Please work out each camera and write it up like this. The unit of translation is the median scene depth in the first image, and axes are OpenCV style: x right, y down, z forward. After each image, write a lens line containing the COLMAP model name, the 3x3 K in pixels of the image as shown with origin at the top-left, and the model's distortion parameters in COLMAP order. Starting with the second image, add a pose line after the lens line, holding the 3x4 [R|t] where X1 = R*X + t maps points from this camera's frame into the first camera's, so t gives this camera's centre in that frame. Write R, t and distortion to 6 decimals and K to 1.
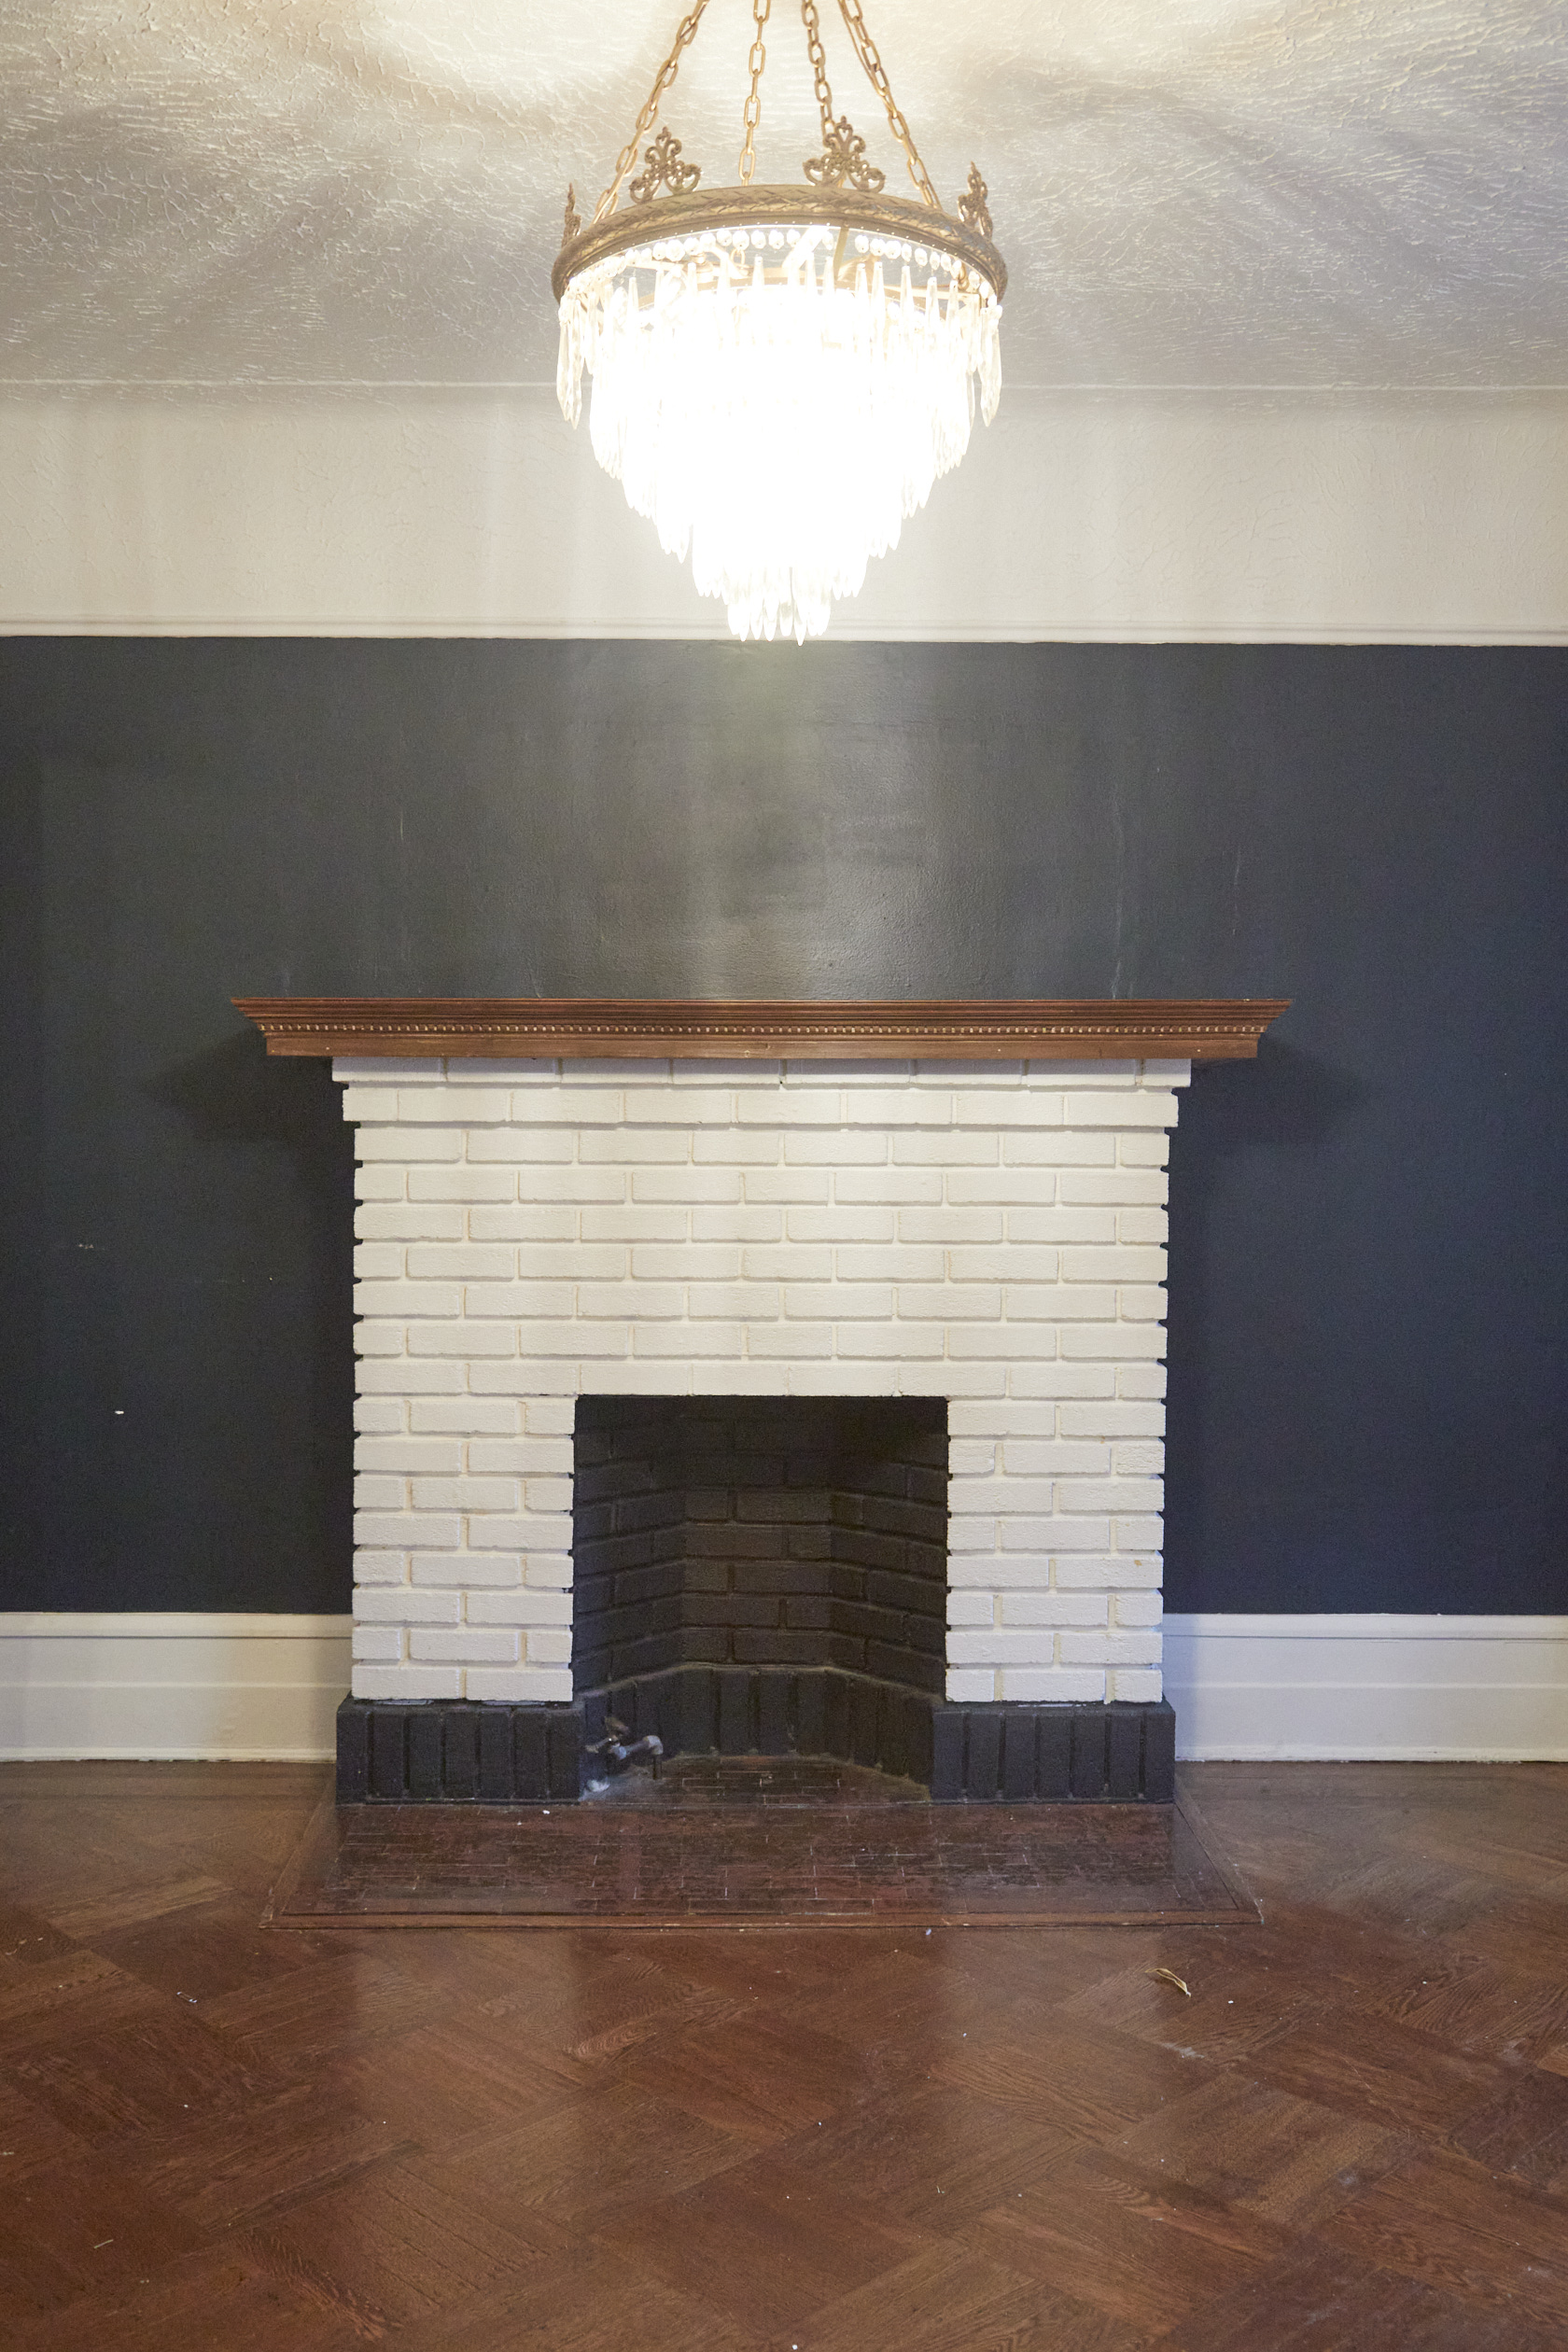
lens RADIAL K [[2133.1, 0, 784.0], [0, 2133.1, 1176.0], [0, 0, 1]] dist [-0.007405, 0.002940]
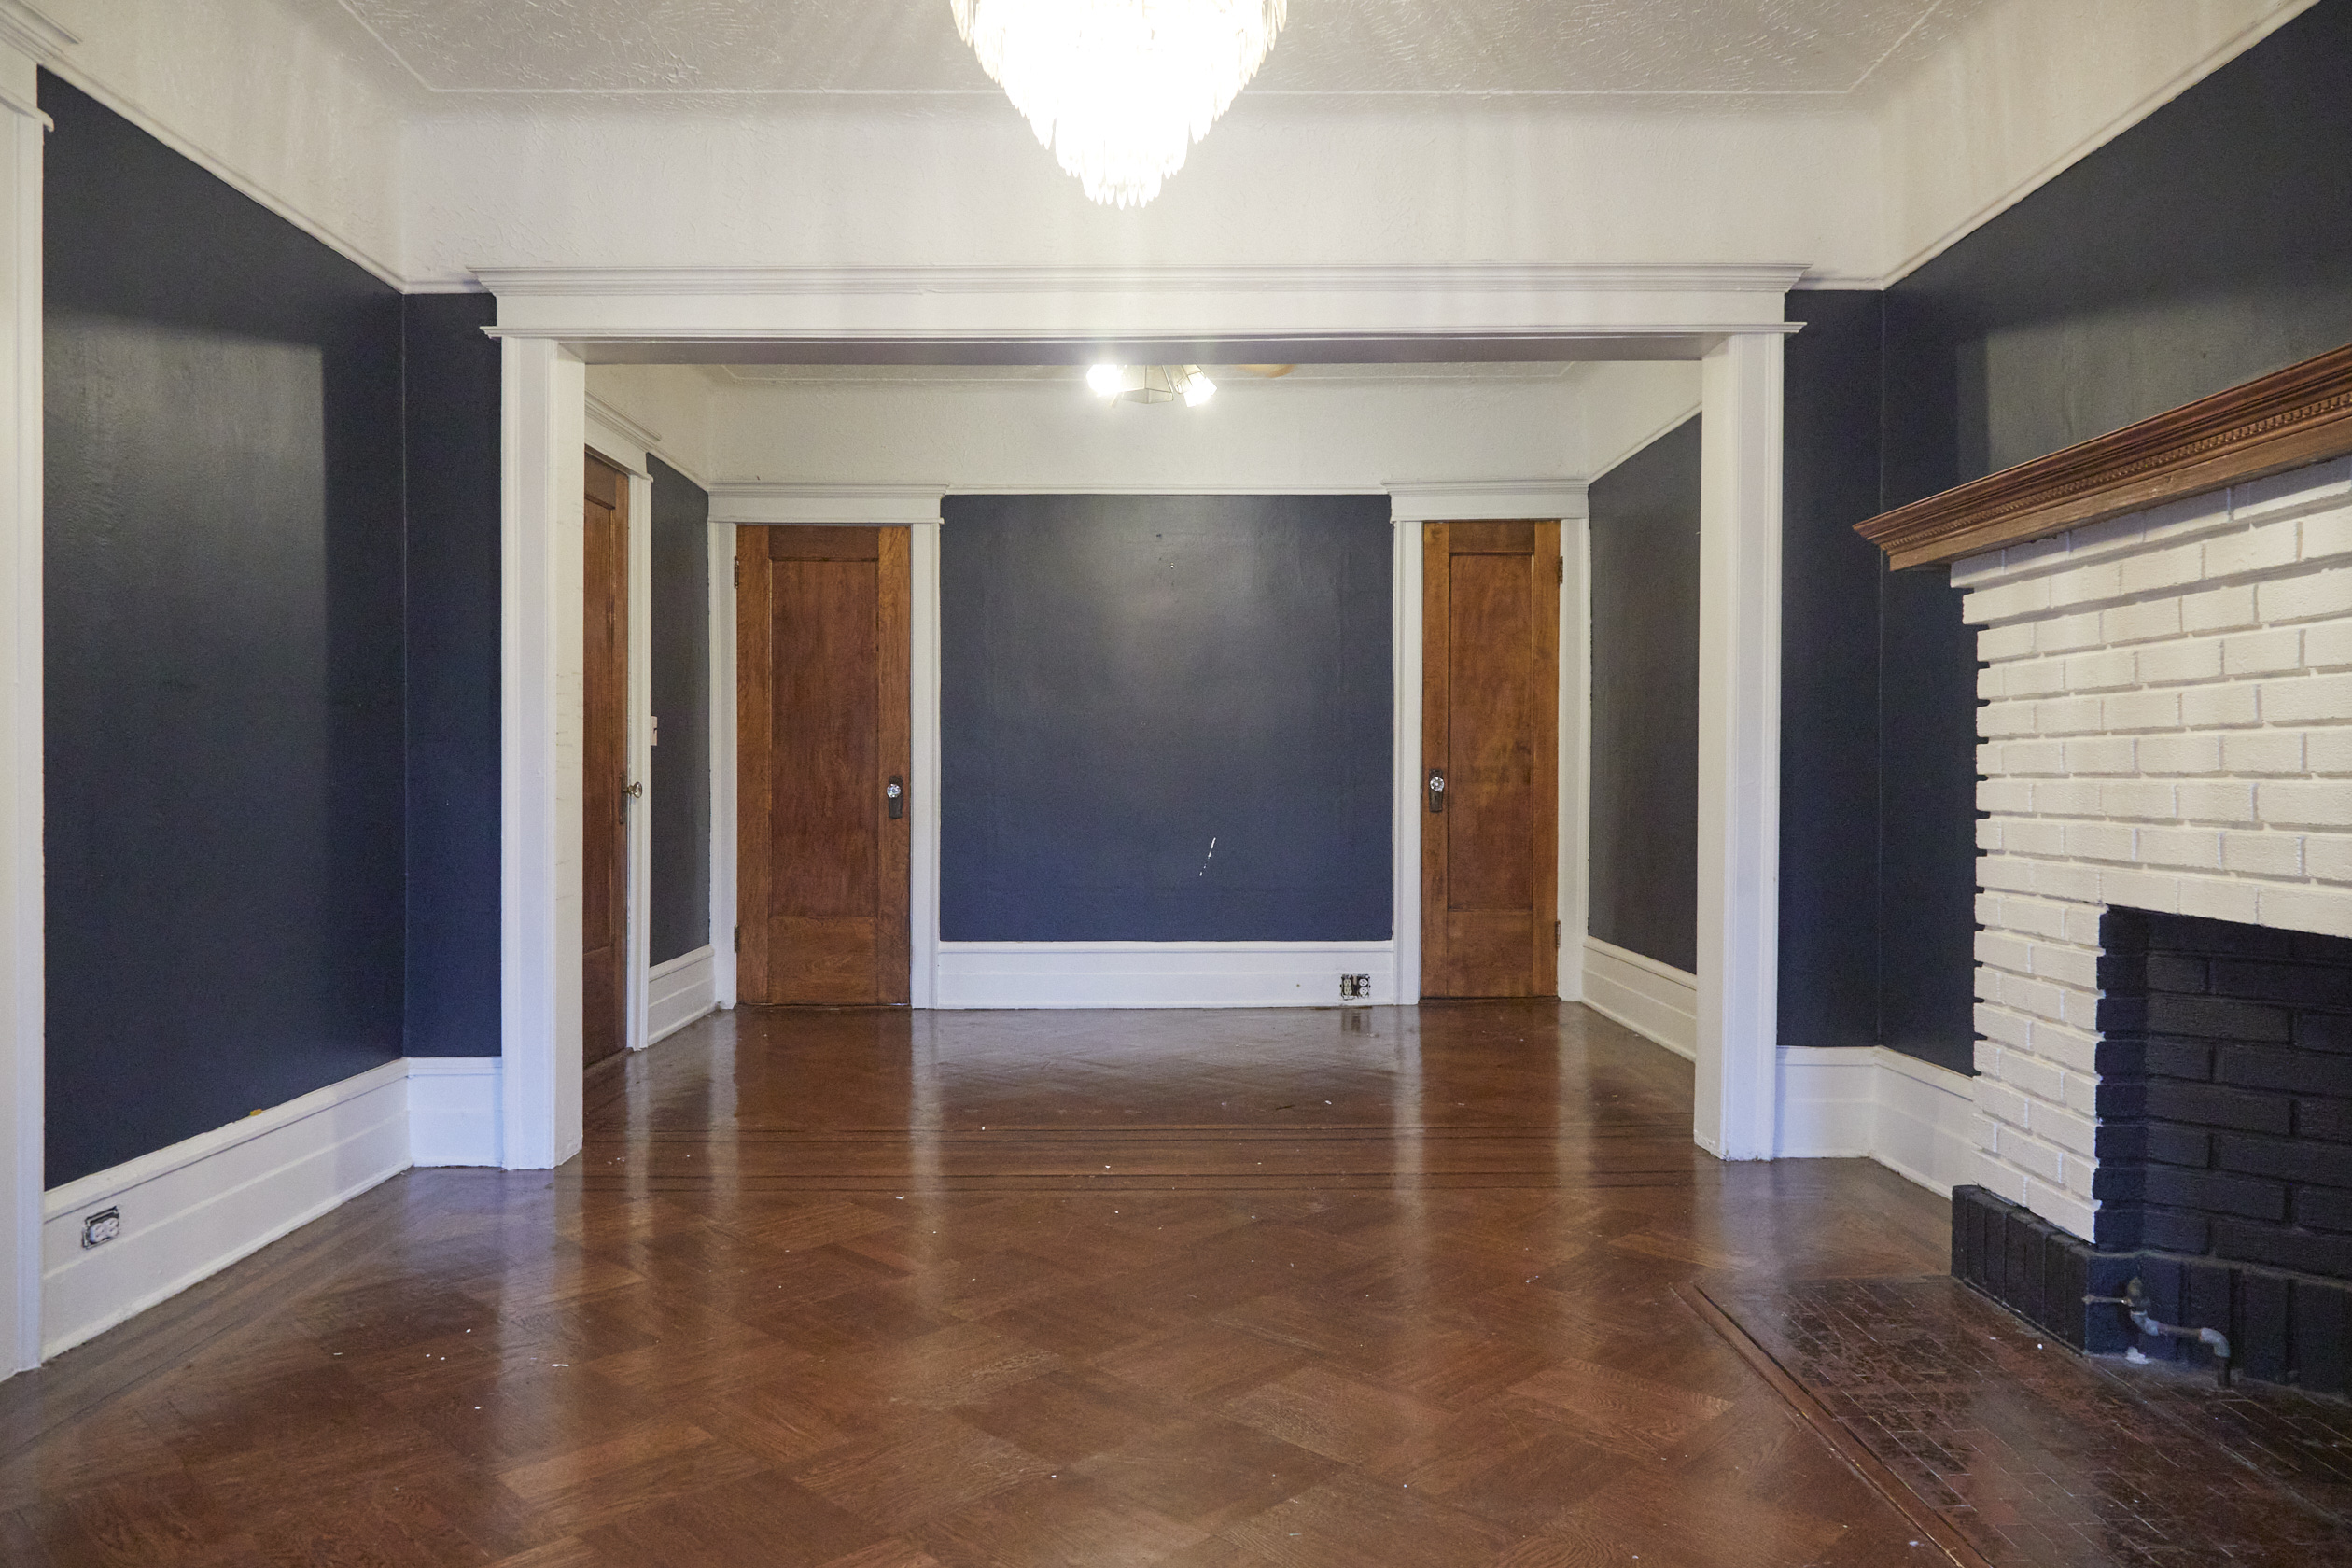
lens RADIAL K [[1579.9, 0, 1176.0], [0, 1579.9, 784.0], [0, 0, 1]] dist [-0.000447, -0.000007]
pose [[0.019091, 0.004781, -0.999806, 0.561111], [-0.019266, 0.999805, 0.004413, 0.056485], [0.999632, 0.019178, 0.019180, 0.597227]]
